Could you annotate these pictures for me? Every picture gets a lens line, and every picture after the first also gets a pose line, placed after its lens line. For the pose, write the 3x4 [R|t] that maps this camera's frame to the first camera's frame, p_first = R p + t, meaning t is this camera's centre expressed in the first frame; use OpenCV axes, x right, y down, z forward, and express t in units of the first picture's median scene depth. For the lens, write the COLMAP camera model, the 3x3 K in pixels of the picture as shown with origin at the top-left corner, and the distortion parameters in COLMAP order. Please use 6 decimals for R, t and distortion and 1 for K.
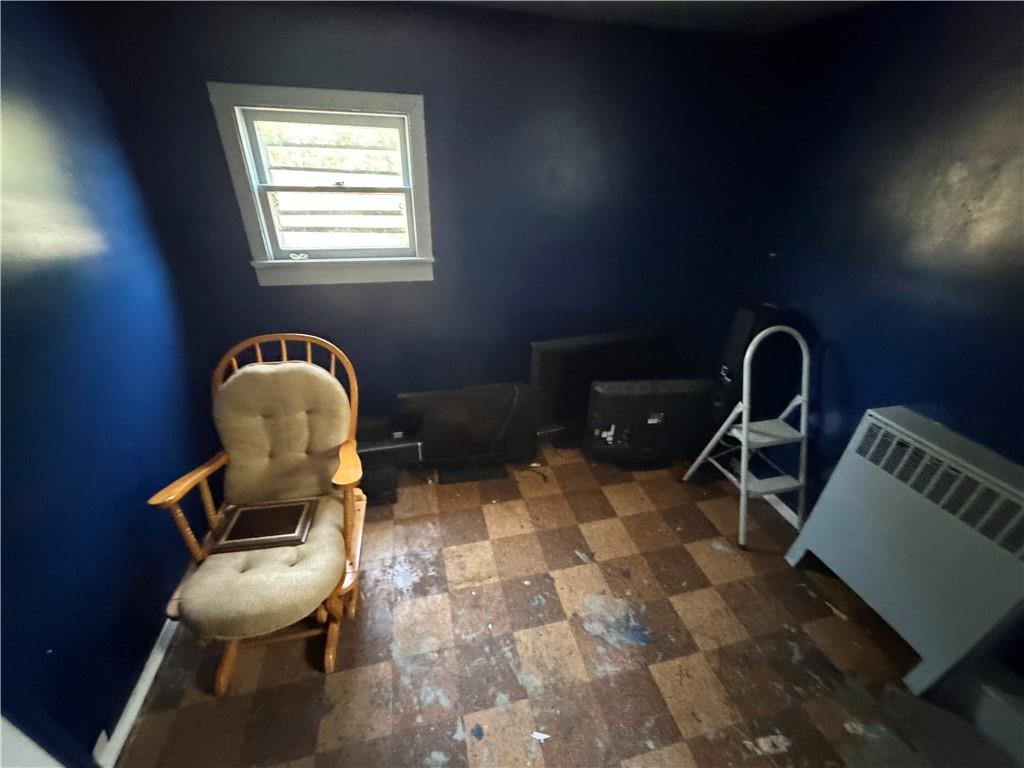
lens RADIAL K [[408.4, 0, 509.9], [0, 408.4, 382.5], [0, 0, 1]] dist [-0.002368, 0.000346]
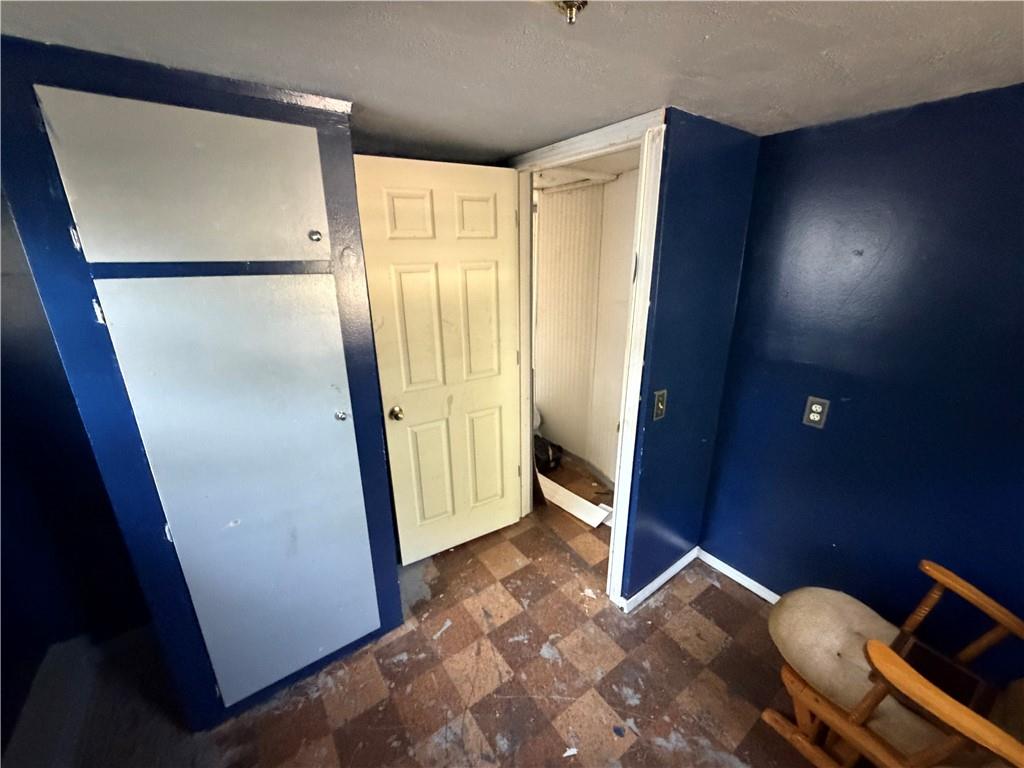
lens RADIAL K [[408.4, 0, 514.0], [0, 408.4, 384.1], [0, 0, 1]] dist [-0.002368, 0.000346]
pose [[-0.921598, 0.094381, -0.376496, 0.515219], [-0.206426, 0.702256, 0.681340, -0.533355], [0.328702, 0.705640, -0.627715, 0.896941]]
